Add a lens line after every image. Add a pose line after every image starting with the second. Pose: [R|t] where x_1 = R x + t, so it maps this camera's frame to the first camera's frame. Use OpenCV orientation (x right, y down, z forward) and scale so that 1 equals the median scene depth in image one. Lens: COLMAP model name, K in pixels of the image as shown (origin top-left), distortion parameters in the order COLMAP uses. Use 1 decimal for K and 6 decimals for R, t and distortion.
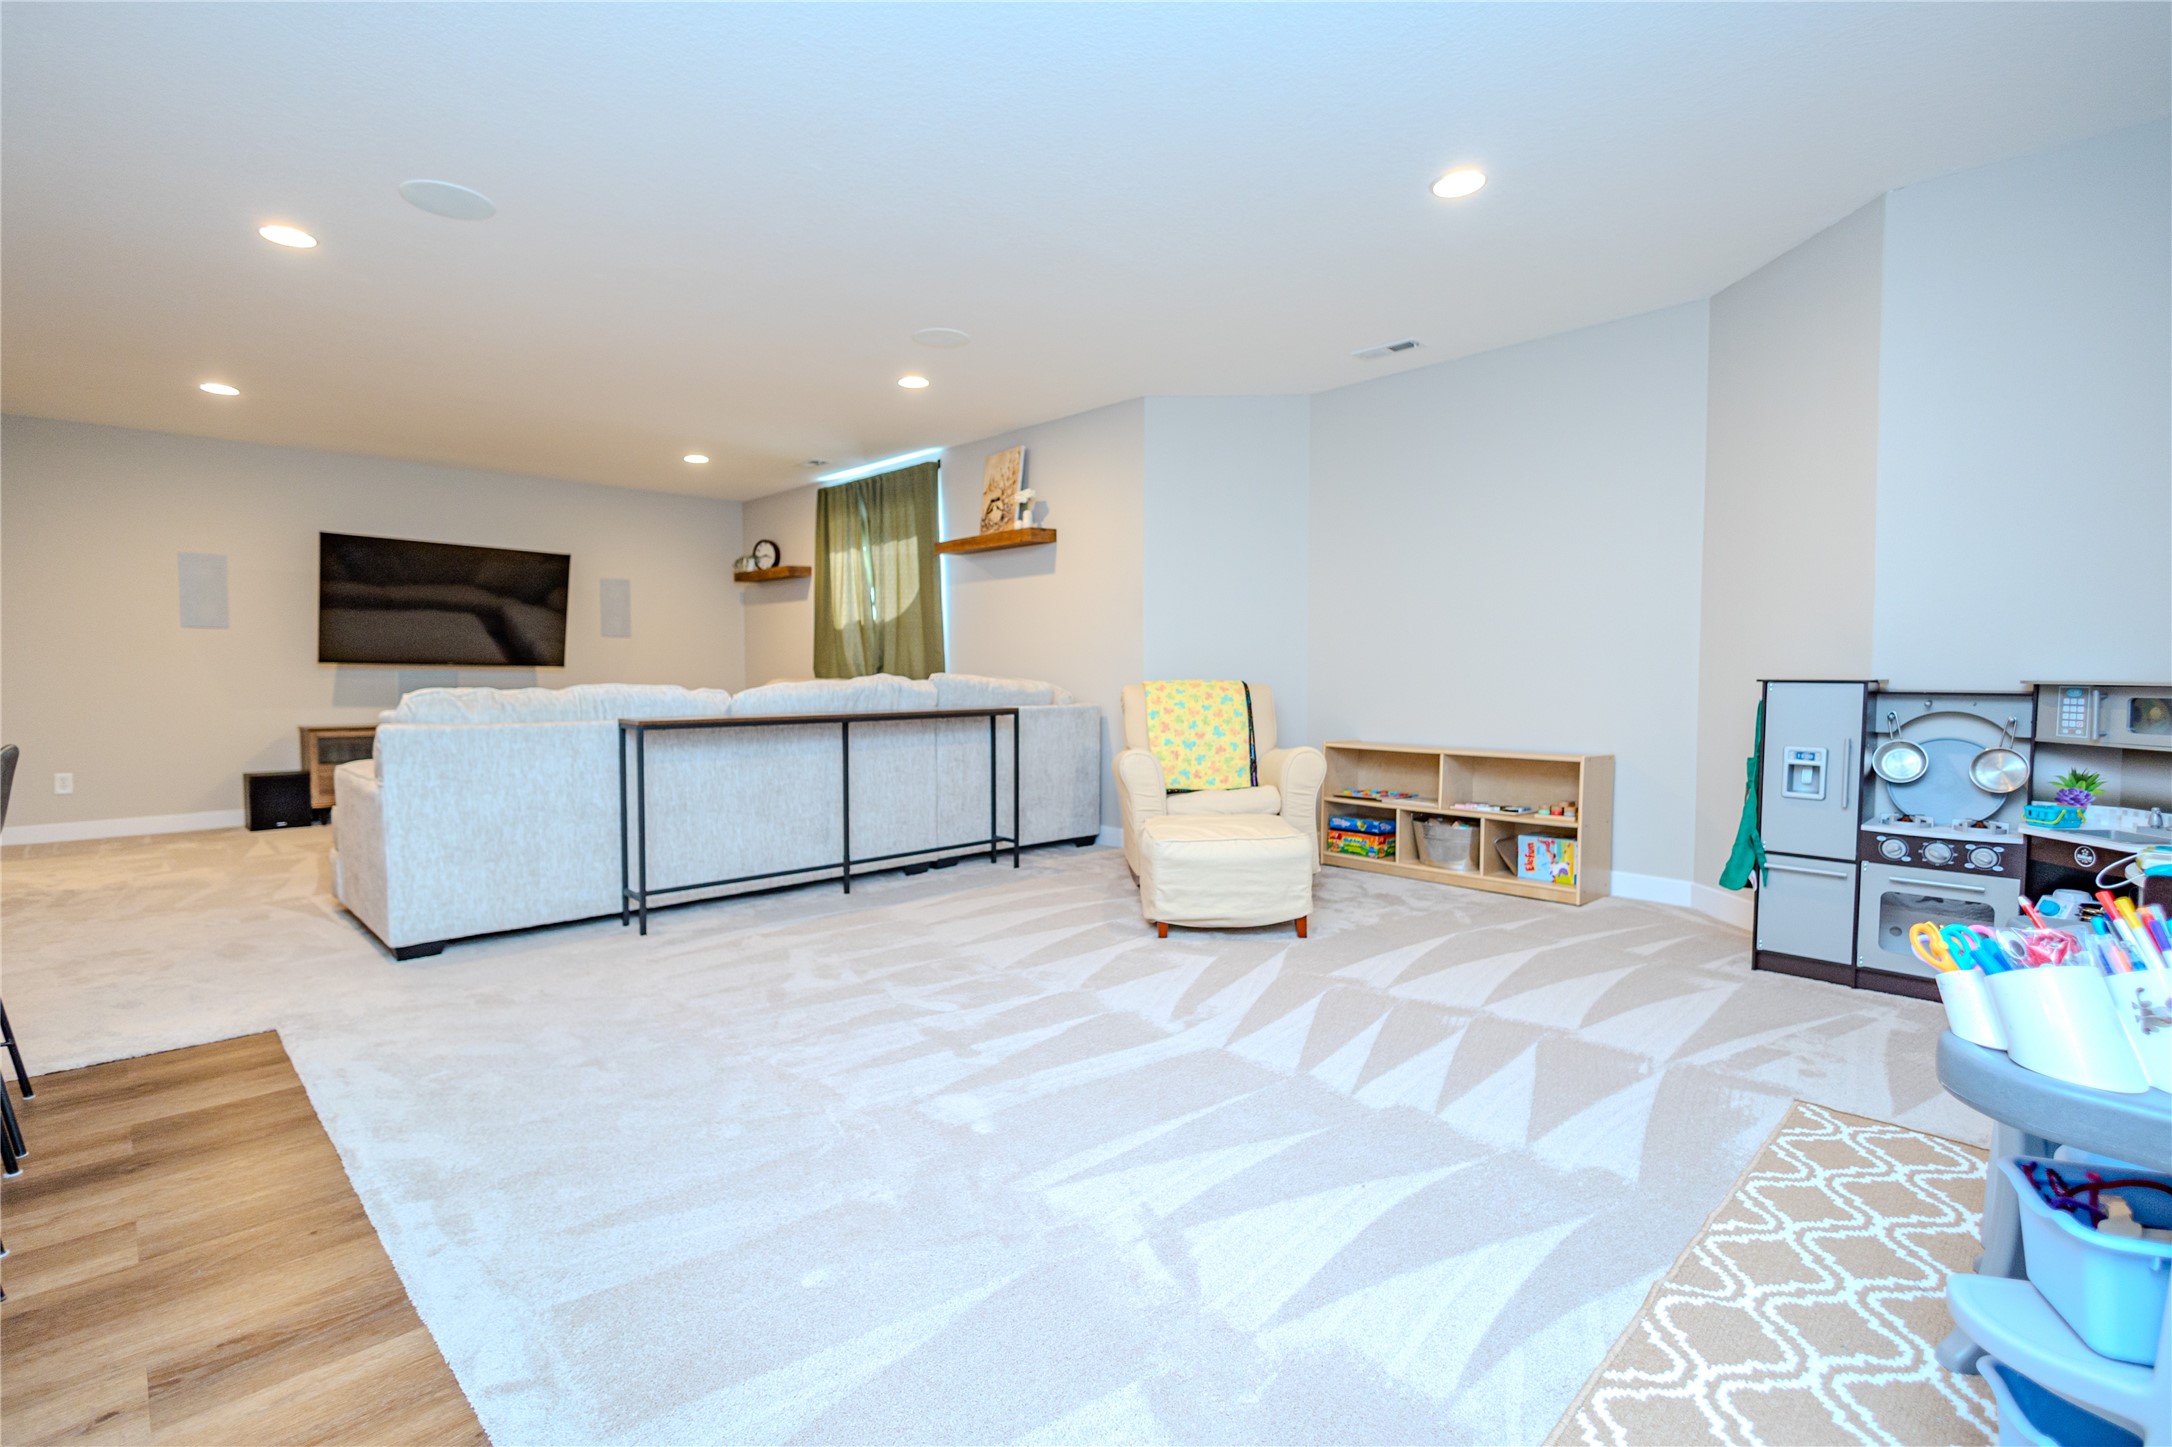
lens RADIAL K [[1016.3, 0, 1086.0], [0, 1016.3, 723.5], [0, 0, 1]] dist [0.009306, -0.001311]
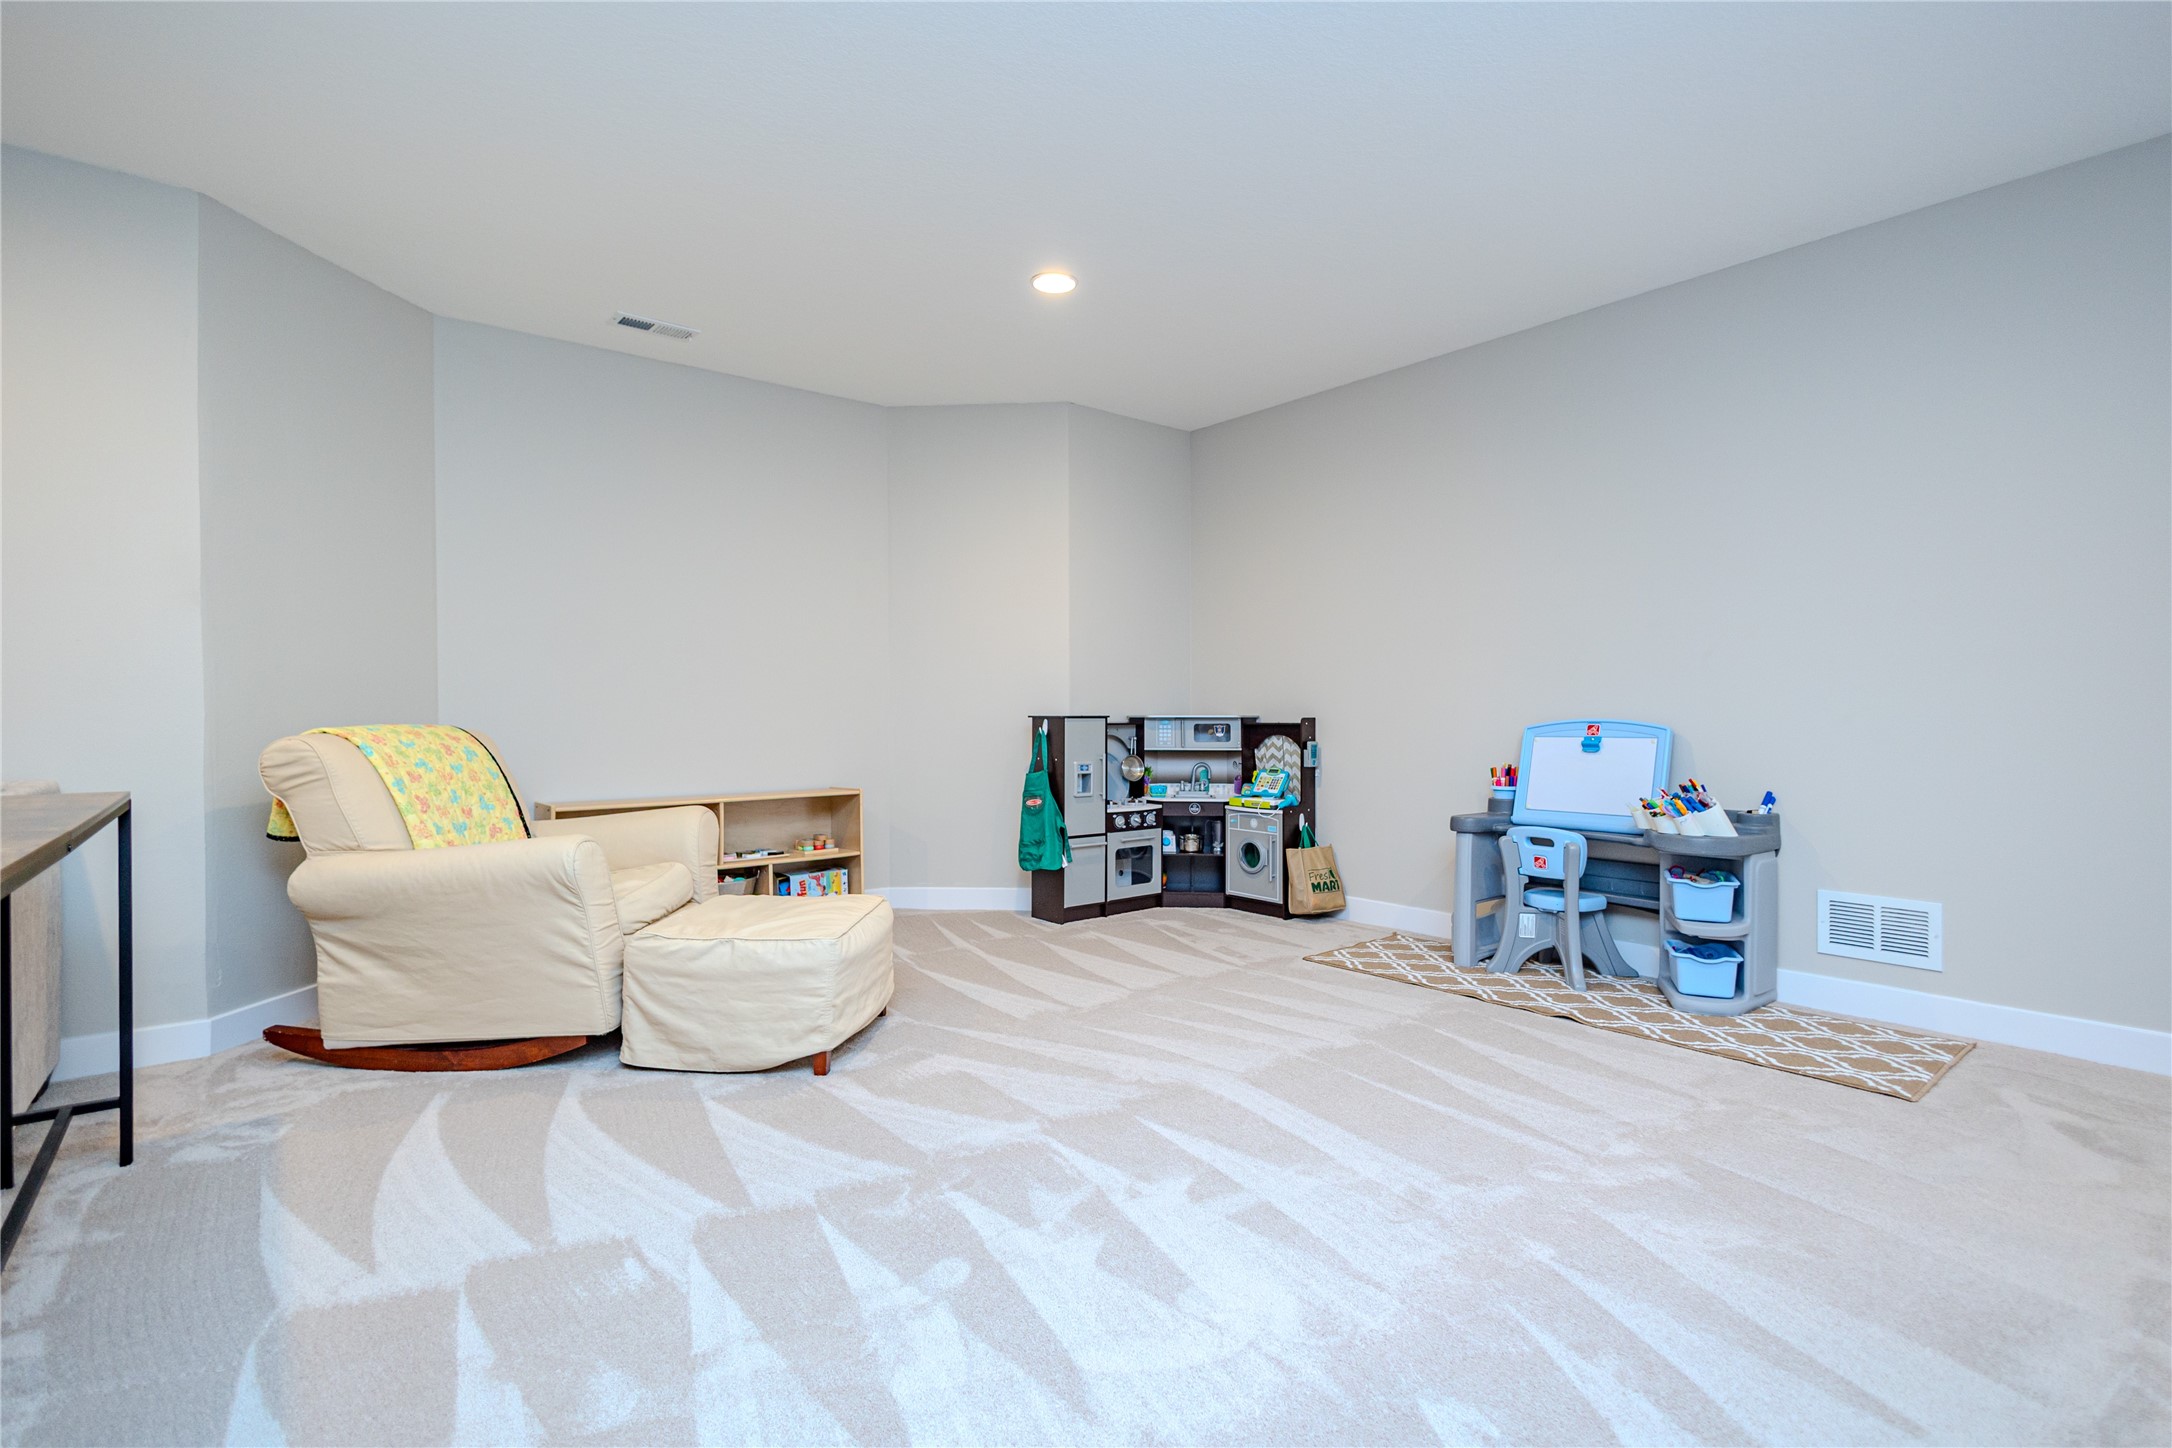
lens RADIAL K [[1005.4, 0, 1082.2], [0, 1005.4, 723.7], [0, 0, 1]] dist [0.010519, -0.001162]
pose [[0.109391, -0.019457, 0.993808, -0.765698], [0.057003, 0.998286, 0.013270, -0.053962], [-0.992363, 0.055198, 0.110313, 0.859436]]
